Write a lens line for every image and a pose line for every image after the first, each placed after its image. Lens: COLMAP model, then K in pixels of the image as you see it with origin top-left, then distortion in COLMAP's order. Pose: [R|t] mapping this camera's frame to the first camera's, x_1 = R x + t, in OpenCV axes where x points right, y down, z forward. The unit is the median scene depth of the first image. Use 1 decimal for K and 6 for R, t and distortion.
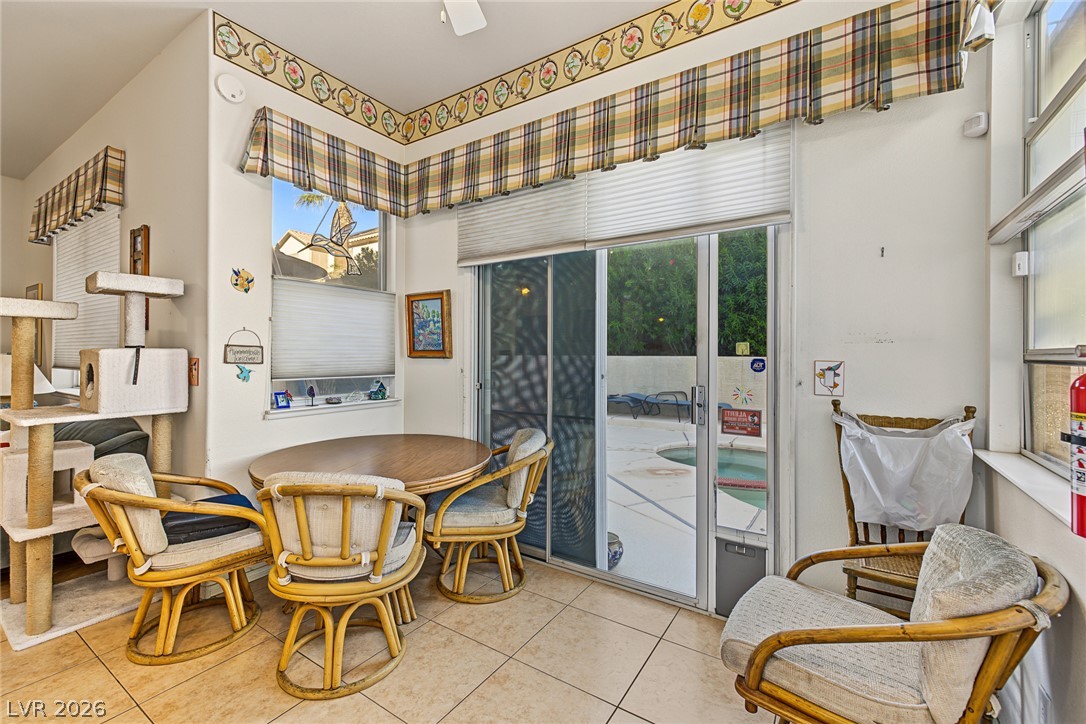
lens RADIAL K [[462.0, 0, 538.5], [0, 462.0, 353.6], [0, 0, 1]] dist [0.008690, -0.001697]
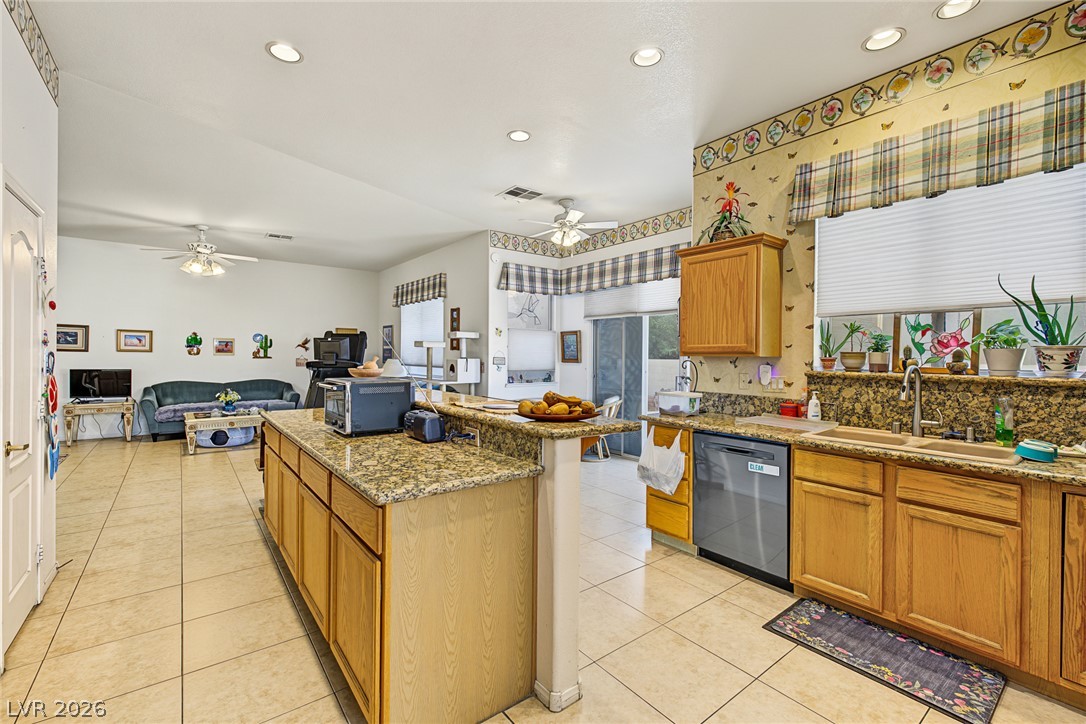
lens RADIAL K [[462.0, 0, 536.3], [0, 462.0, 357.6], [0, 0, 1]] dist [0.008690, -0.001697]
pose [[0.944698, 0.005809, -0.327891, 0.351966], [-0.004754, 0.999981, 0.004021, -0.024753], [0.327908, -0.002240, 0.944707, -1.201397]]
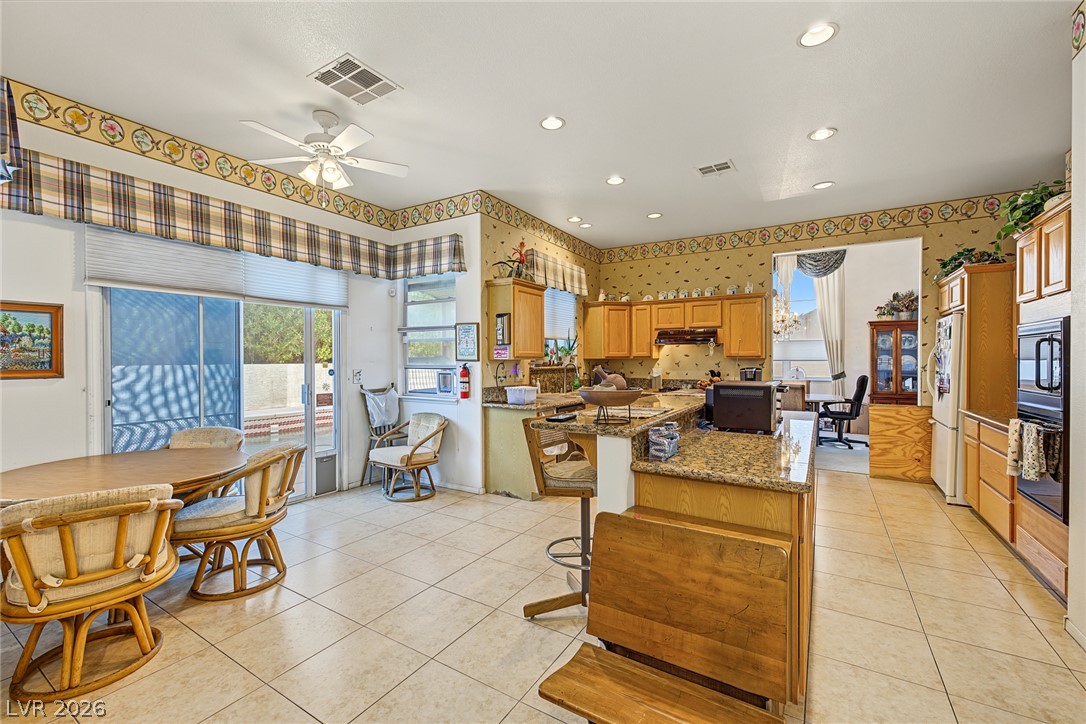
lens RADIAL K [[462.0, 0, 533.7], [0, 462.0, 359.8], [0, 0, 1]] dist [0.008690, -0.001697]
pose [[-0.020932, -0.005204, 0.999767, -1.325029], [0.001734, 0.999985, 0.005241, -0.033161], [-0.999779, 0.001843, -0.020923, 0.073706]]
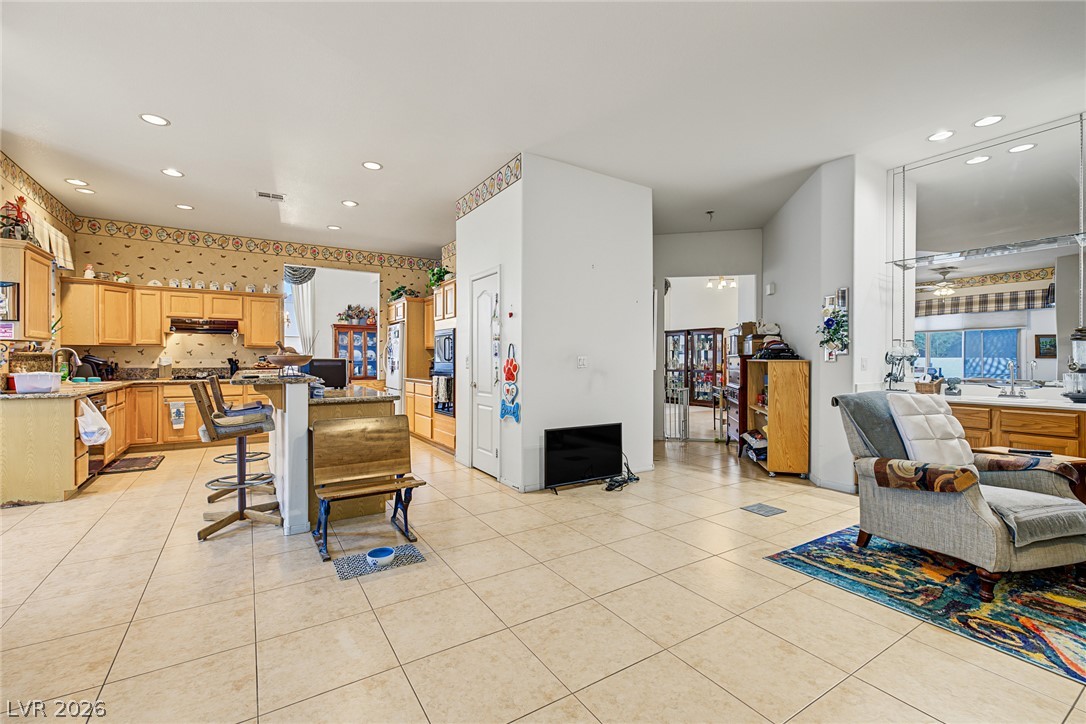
lens RADIAL K [[462.0, 0, 537.3], [0, 462.0, 363.9], [0, 0, 1]] dist [0.008690, -0.001697]
pose [[-0.909505, -0.010808, 0.415552, -1.630746], [-0.006428, 0.999908, 0.011939, 0.020283], [-0.415643, 0.008187, -0.909491, 0.728750]]
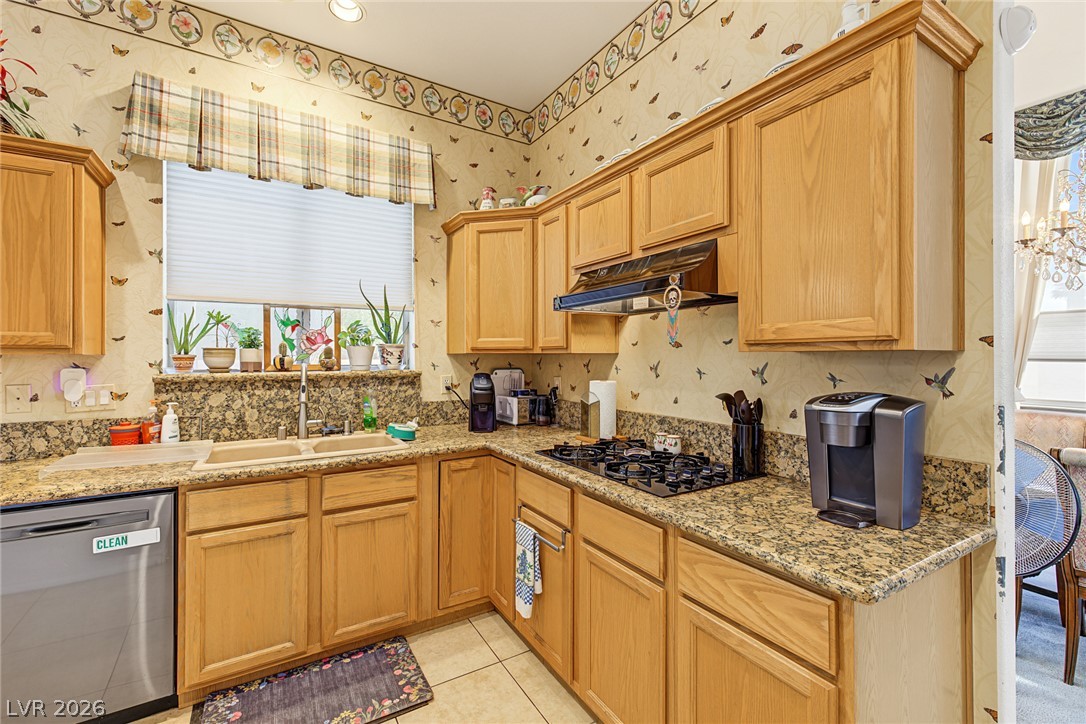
lens RADIAL K [[462.0, 0, 540.2], [0, 462.0, 353.5], [0, 0, 1]] dist [0.008690, -0.001697]
pose [[0.439499, -0.000333, 0.898243, 0.188761], [0.002054, 0.999998, -0.000635, -0.025035], [-0.898241, 0.002124, 0.439498, -0.866690]]
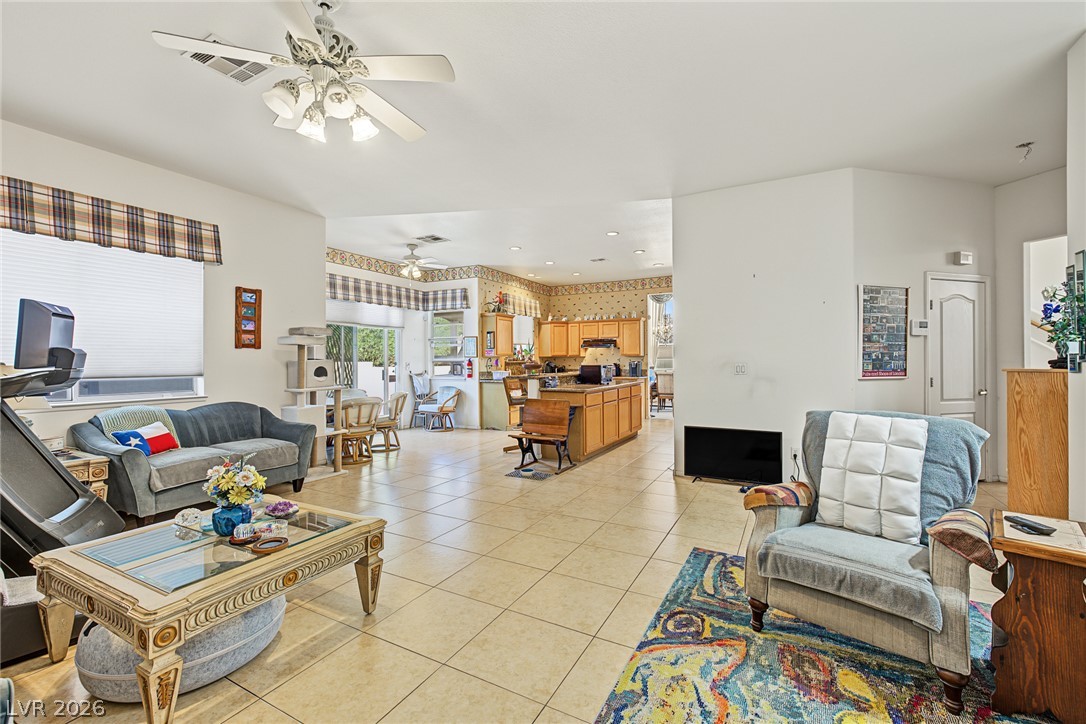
lens RADIAL K [[462.0, 0, 530.3], [0, 462.0, 359.4], [0, 0, 1]] dist [0.008690, -0.001697]
pose [[-0.066272, -0.000588, 0.997801, -2.740688], [0.004591, 0.999989, 0.000894, -0.007567], [-0.997791, 0.004640, -0.066269, 0.088896]]
